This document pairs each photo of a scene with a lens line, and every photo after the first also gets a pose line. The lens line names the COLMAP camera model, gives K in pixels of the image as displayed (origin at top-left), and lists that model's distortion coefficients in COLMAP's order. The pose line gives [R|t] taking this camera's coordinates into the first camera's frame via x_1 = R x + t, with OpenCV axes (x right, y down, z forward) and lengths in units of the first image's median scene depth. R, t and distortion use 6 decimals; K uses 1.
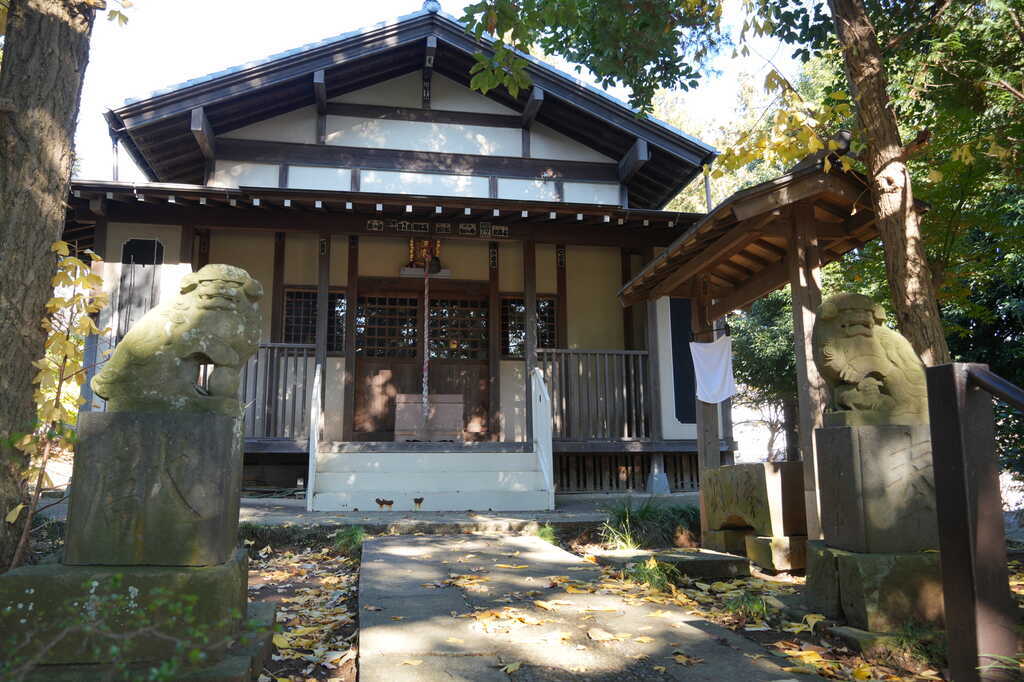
lens RADIAL K [[797.1, 0, 517.4], [0, 797.1, 339.5], [0, 0, 1]] dist [0.015796, 0.000365]
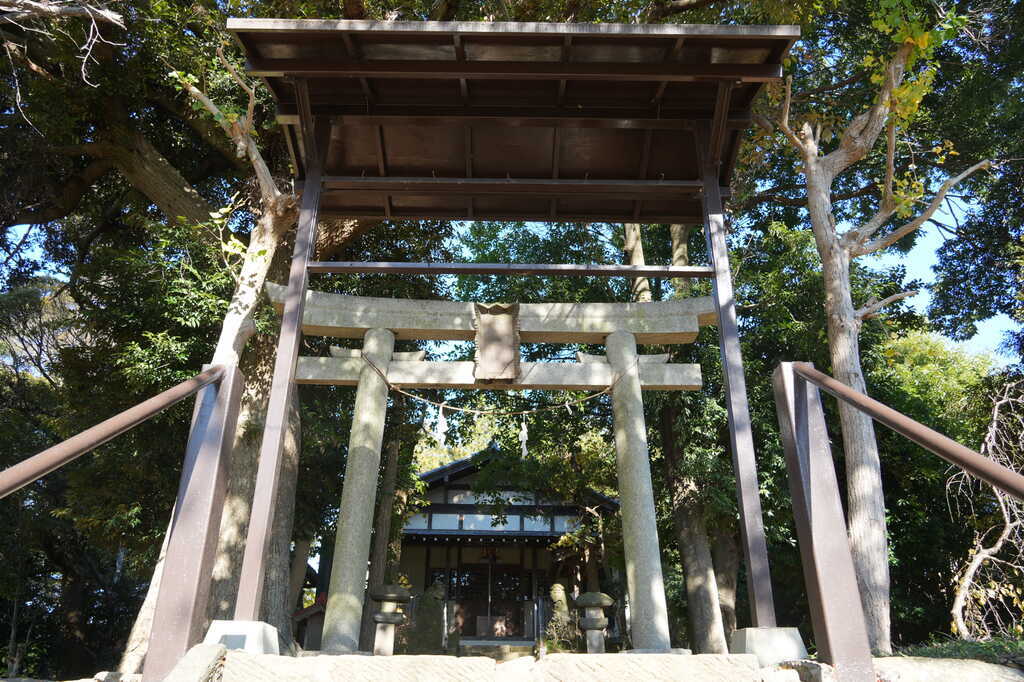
lens RADIAL K [[797.1, 0, 515.2], [0, 797.1, 342.3], [0, 0, 1]] dist [0.015796, 0.000365]
pose [[0.989732, -0.055782, -0.131602, 0.296209], [0.014673, 0.955491, -0.294656, -0.008219], [0.142181, 0.289699, 0.946498, -1.363365]]
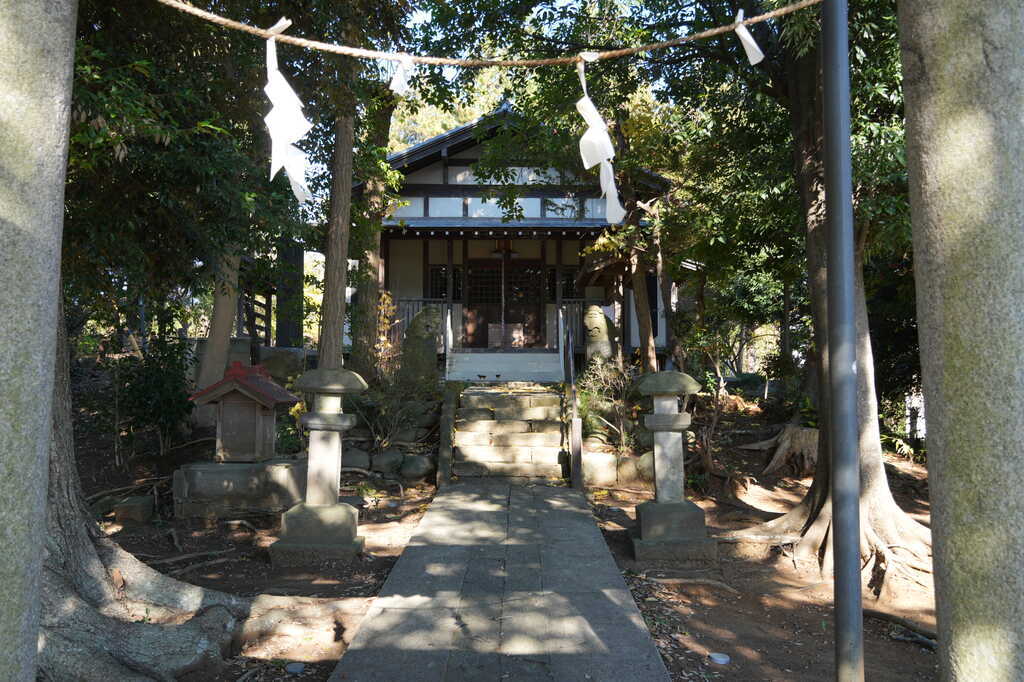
lens RADIAL K [[826.6, 0, 523.0], [0, 826.6, 343.6], [0, 0, 1]] dist [0.017292, 0.008244]
pose [[0.988008, -0.004861, -0.154324, 0.222800], [0.023561, 0.992545, 0.119580, -0.112812], [0.152593, -0.121782, 0.980757, -0.891207]]
